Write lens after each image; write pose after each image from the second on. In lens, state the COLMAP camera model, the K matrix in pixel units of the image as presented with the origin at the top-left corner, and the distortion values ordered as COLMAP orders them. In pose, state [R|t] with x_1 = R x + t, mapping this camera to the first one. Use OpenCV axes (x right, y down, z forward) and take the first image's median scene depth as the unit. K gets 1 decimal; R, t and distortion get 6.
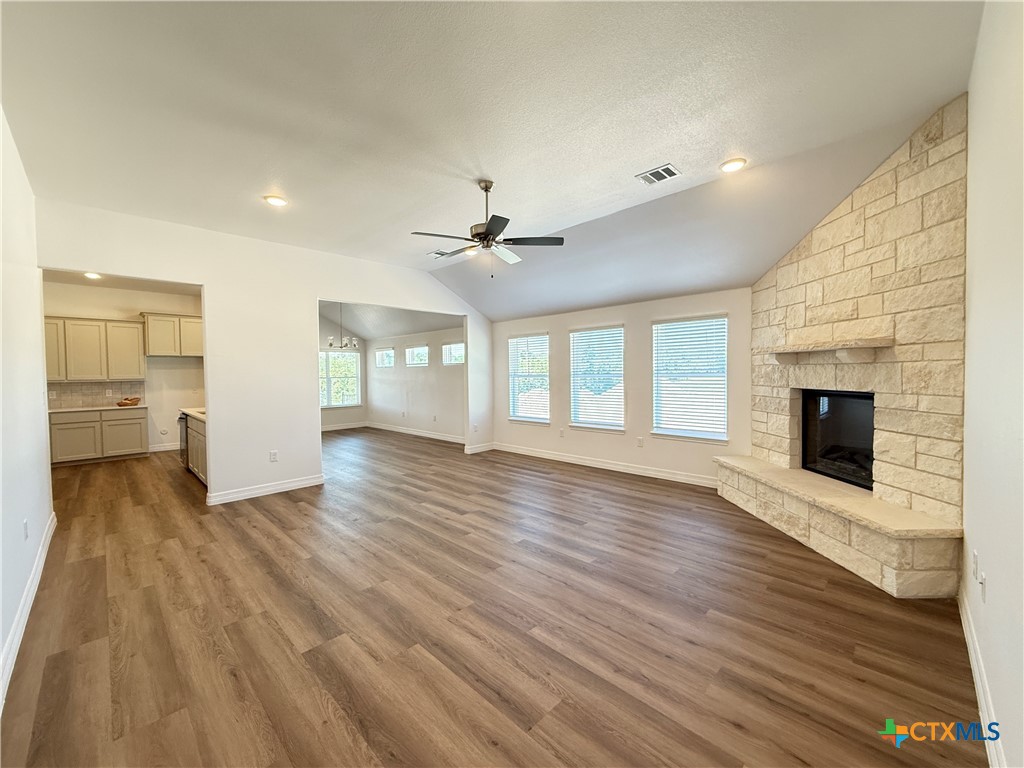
lens RADIAL K [[405.6, 0, 508.4], [0, 405.6, 383.9], [0, 0, 1]] dist [-0.000548, 0.000285]
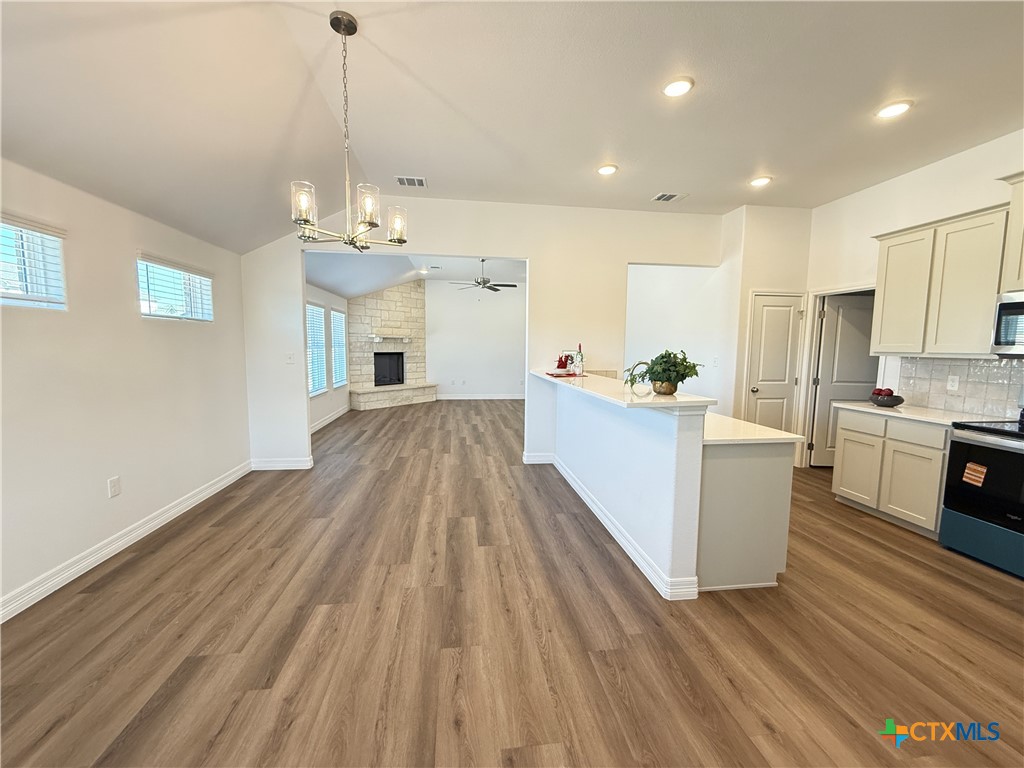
lens RADIAL K [[405.6, 0, 514.7], [0, 405.6, 384.0], [0, 0, 1]] dist [-0.000548, 0.000285]
pose [[-0.796384, -0.052285, 0.602527, -0.751529], [0.016943, 0.993936, 0.108644, -0.026946], [-0.604554, 0.096731, -0.790669, 1.307248]]
